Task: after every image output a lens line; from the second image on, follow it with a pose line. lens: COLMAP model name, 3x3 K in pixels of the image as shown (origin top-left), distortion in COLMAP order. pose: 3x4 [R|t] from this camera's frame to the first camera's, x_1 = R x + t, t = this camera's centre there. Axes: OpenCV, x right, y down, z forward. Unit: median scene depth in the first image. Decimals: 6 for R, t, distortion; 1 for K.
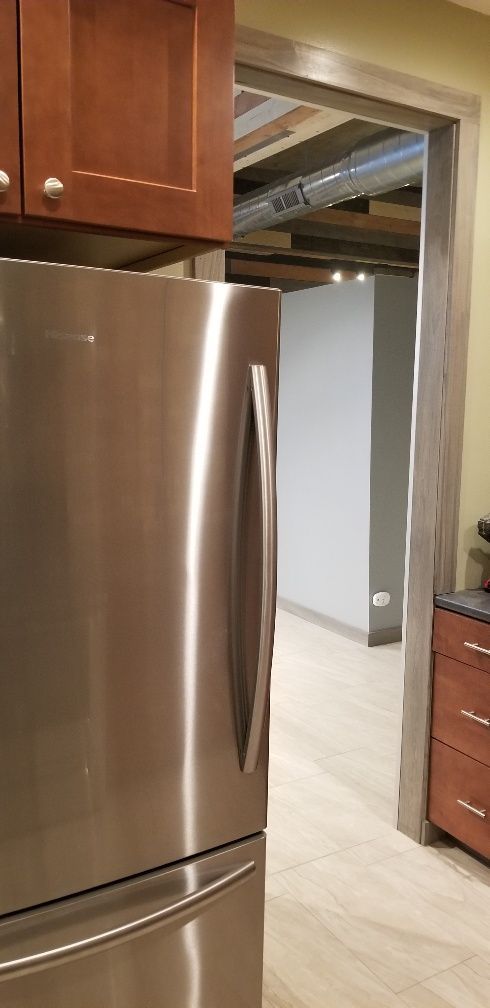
lens RADIAL K [[796.3, 0, 243.6], [0, 796.3, 506.0], [0, 0, 1]] dist [0.090879, -0.147841]
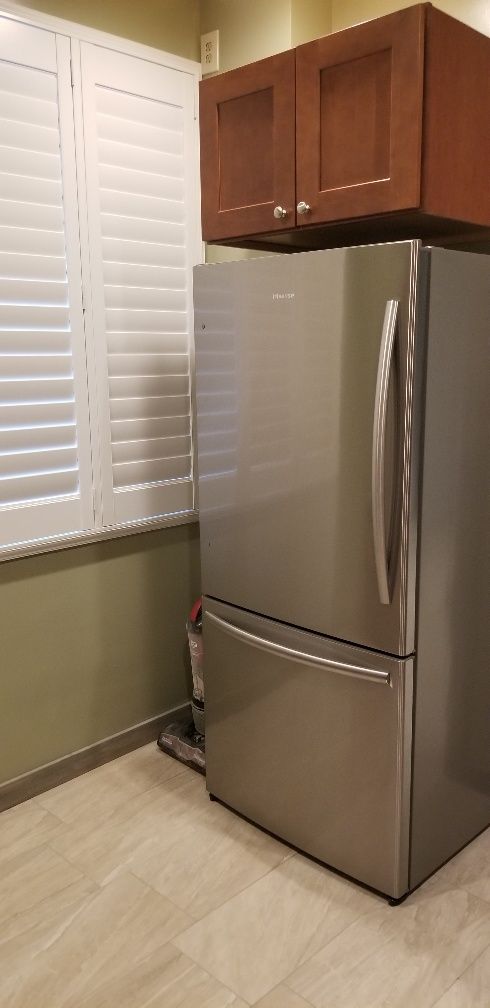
lens RADIAL K [[796.3, 0, 235.7], [0, 796.3, 501.5], [0, 0, 1]] dist [0.090879, -0.147841]
pose [[0.243562, 0.162327, -0.956205, 0.428465], [-0.120661, 0.983307, 0.136193, 0.001237], [0.962351, 0.082206, 0.259083, 0.138474]]
